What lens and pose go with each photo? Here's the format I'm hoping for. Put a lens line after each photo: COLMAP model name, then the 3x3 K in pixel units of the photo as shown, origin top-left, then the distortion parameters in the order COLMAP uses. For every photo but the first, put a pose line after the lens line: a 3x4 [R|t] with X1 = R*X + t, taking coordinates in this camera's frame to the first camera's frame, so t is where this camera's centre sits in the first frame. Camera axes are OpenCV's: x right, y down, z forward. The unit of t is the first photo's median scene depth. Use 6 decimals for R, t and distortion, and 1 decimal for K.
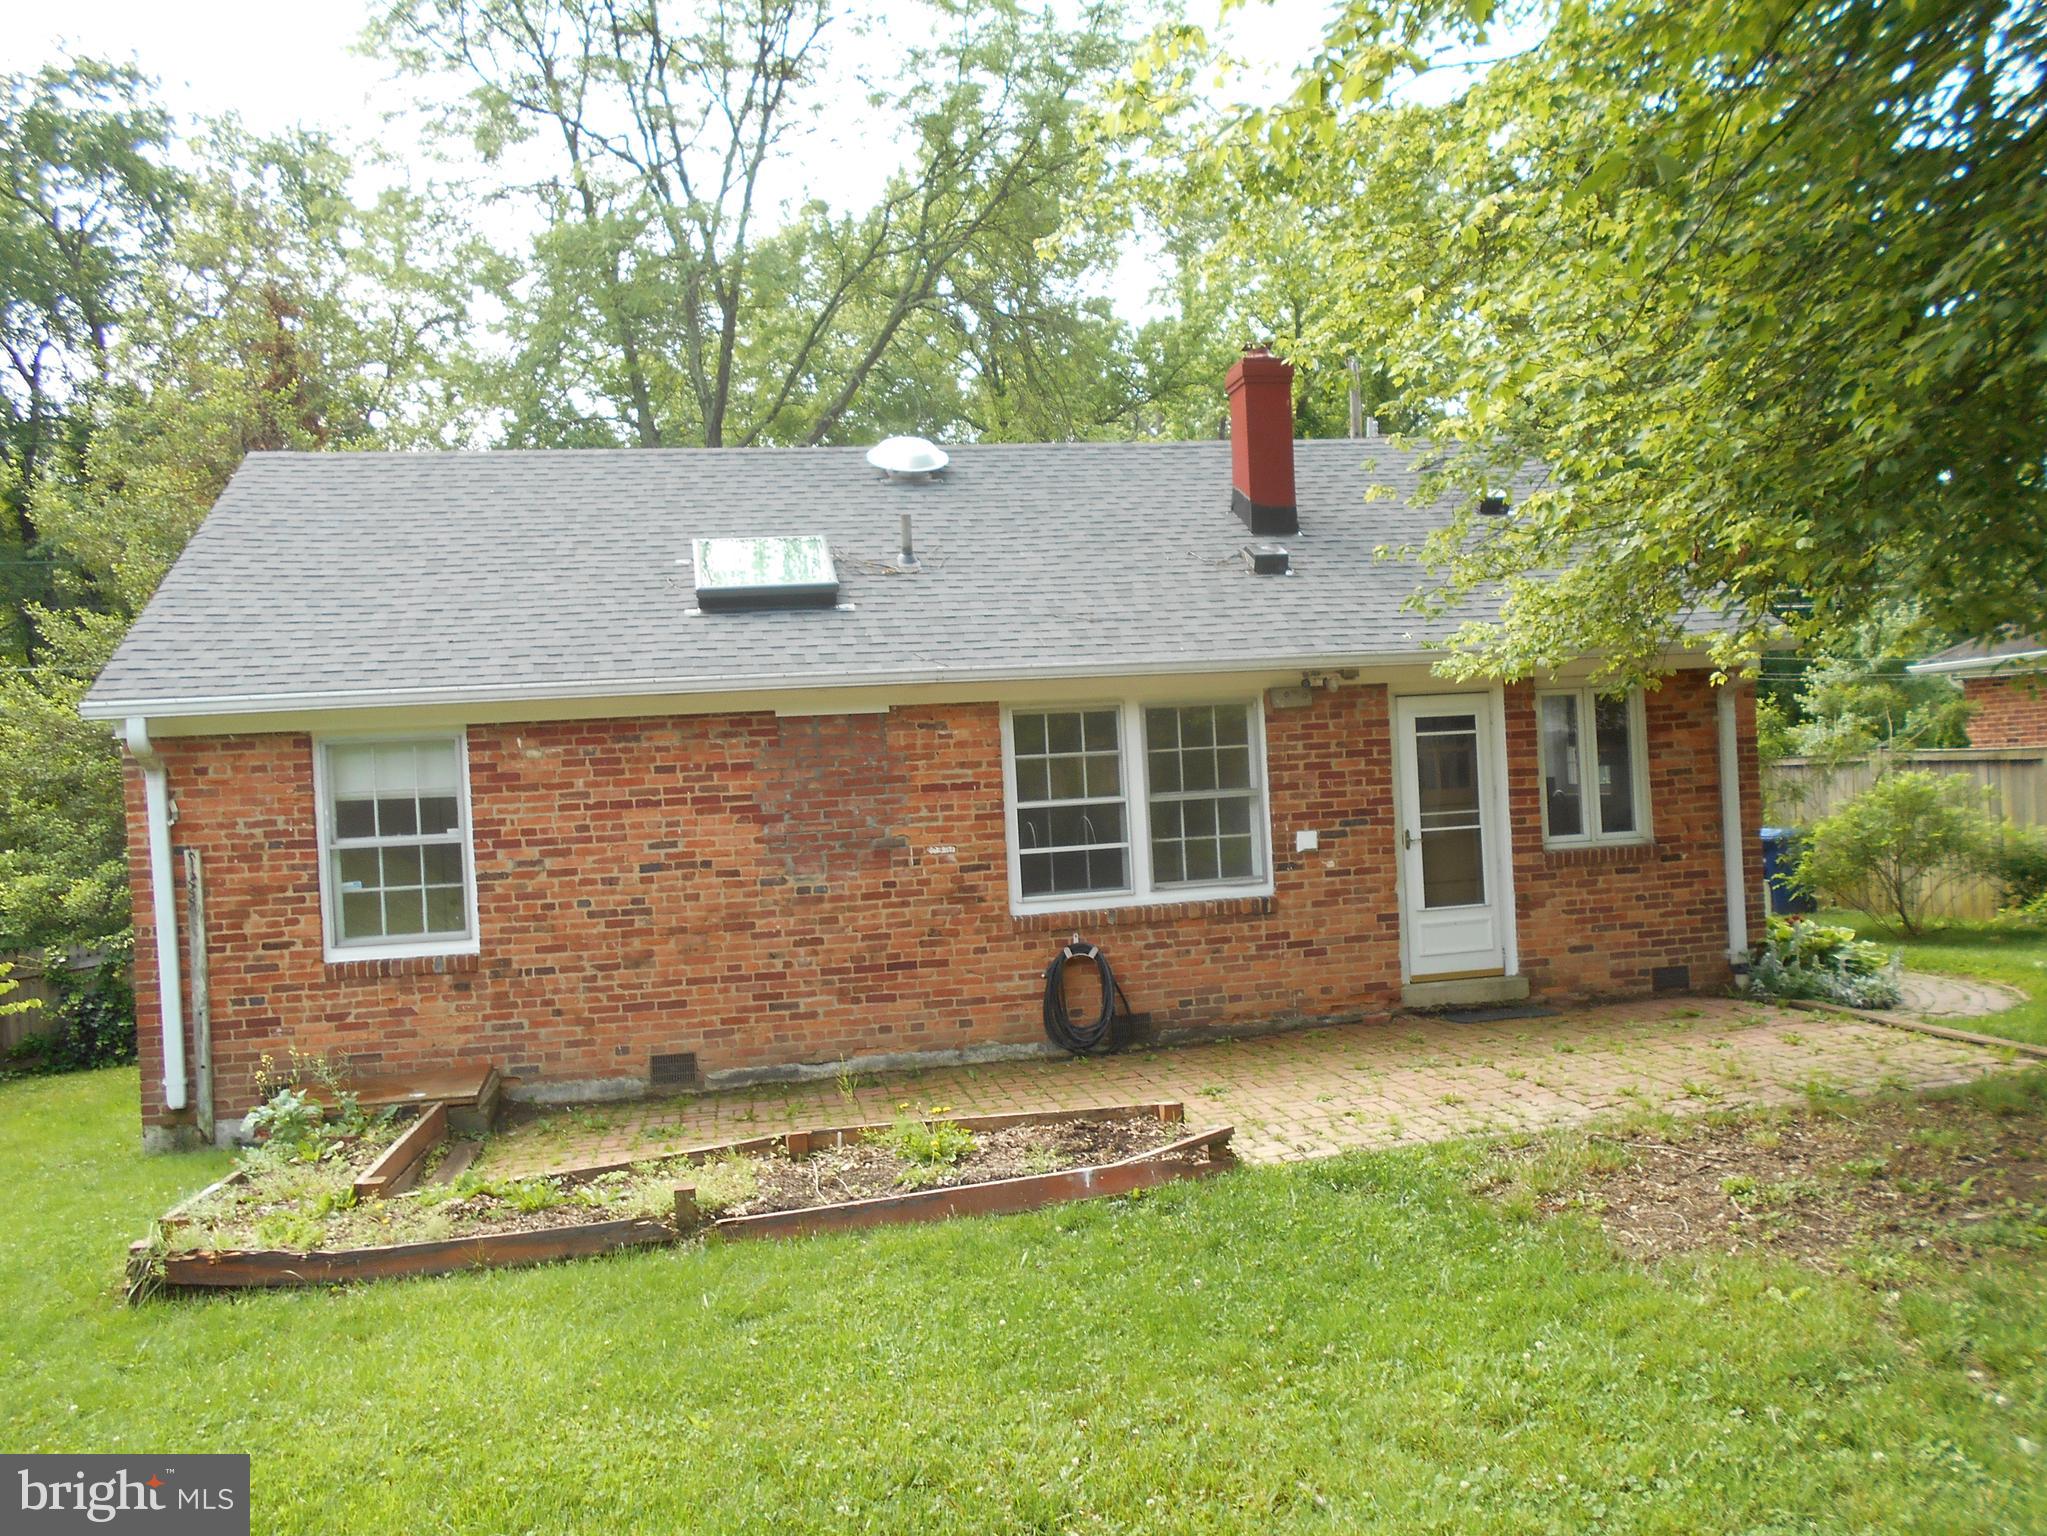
lens RADIAL K [[1604.9, 0, 1026.2], [0, 1604.9, 775.3], [0, 0, 1]] dist [-0.037662, 0.039892]
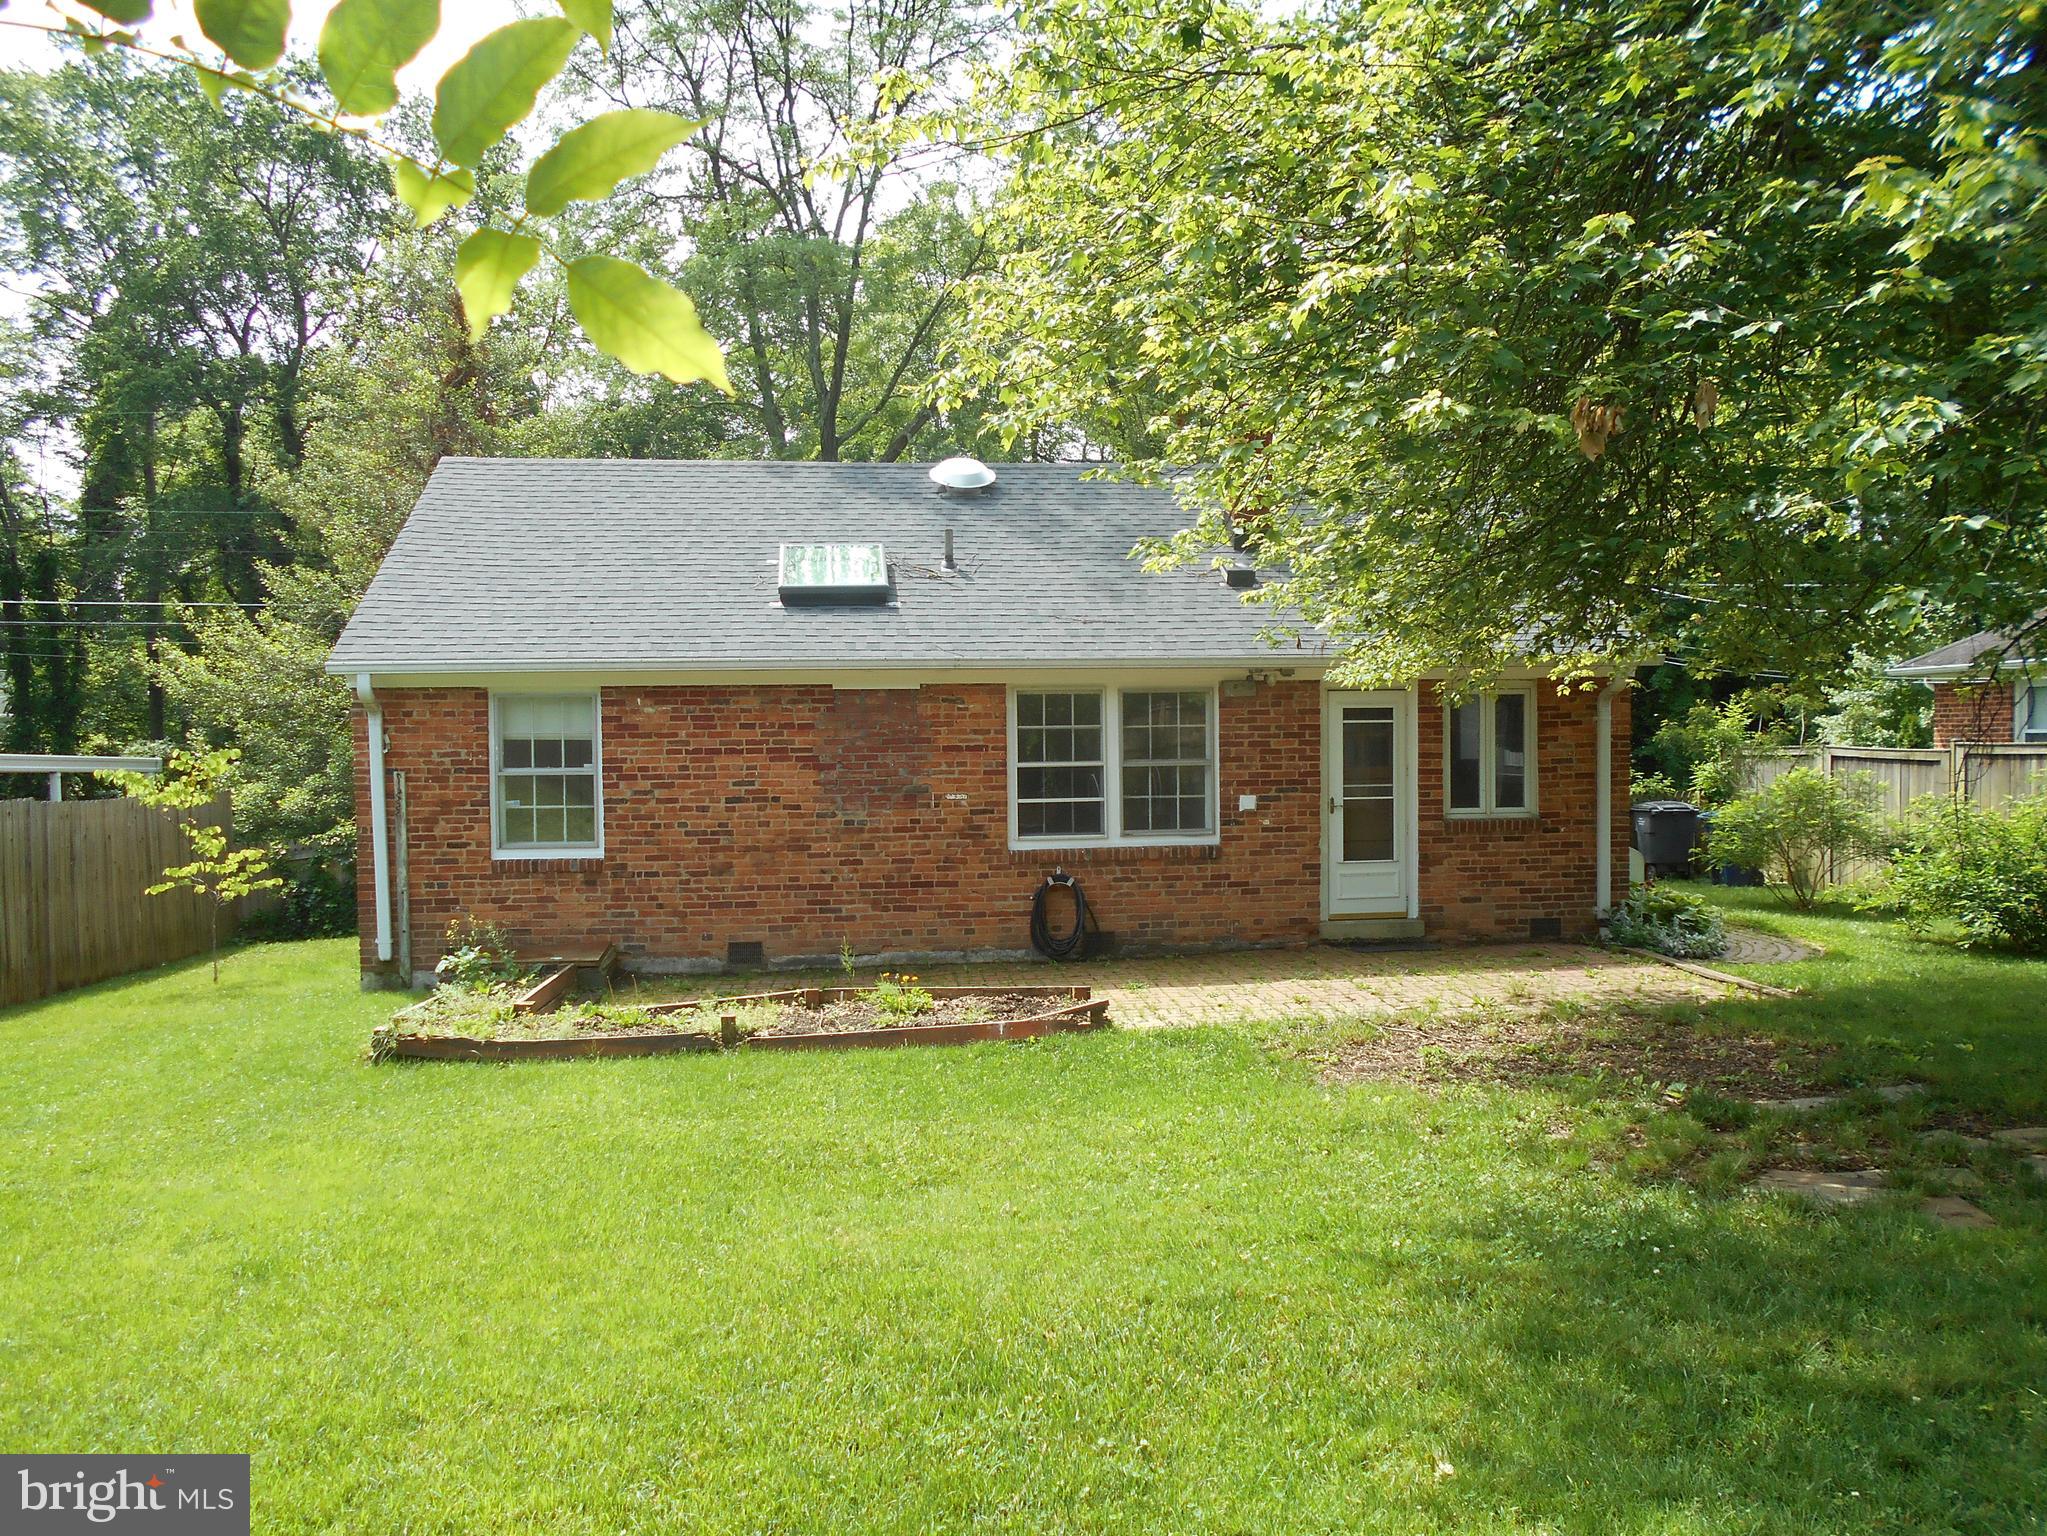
lens RADIAL K [[1604.9, 0, 1025.0], [0, 1604.9, 762.7], [0, 0, 1]] dist [-0.037662, 0.039892]
pose [[0.995685, 0.043796, -0.081813, 0.106132], [-0.041616, 0.998737, 0.028170, -0.019639], [0.082943, -0.024644, 0.996250, -0.281600]]
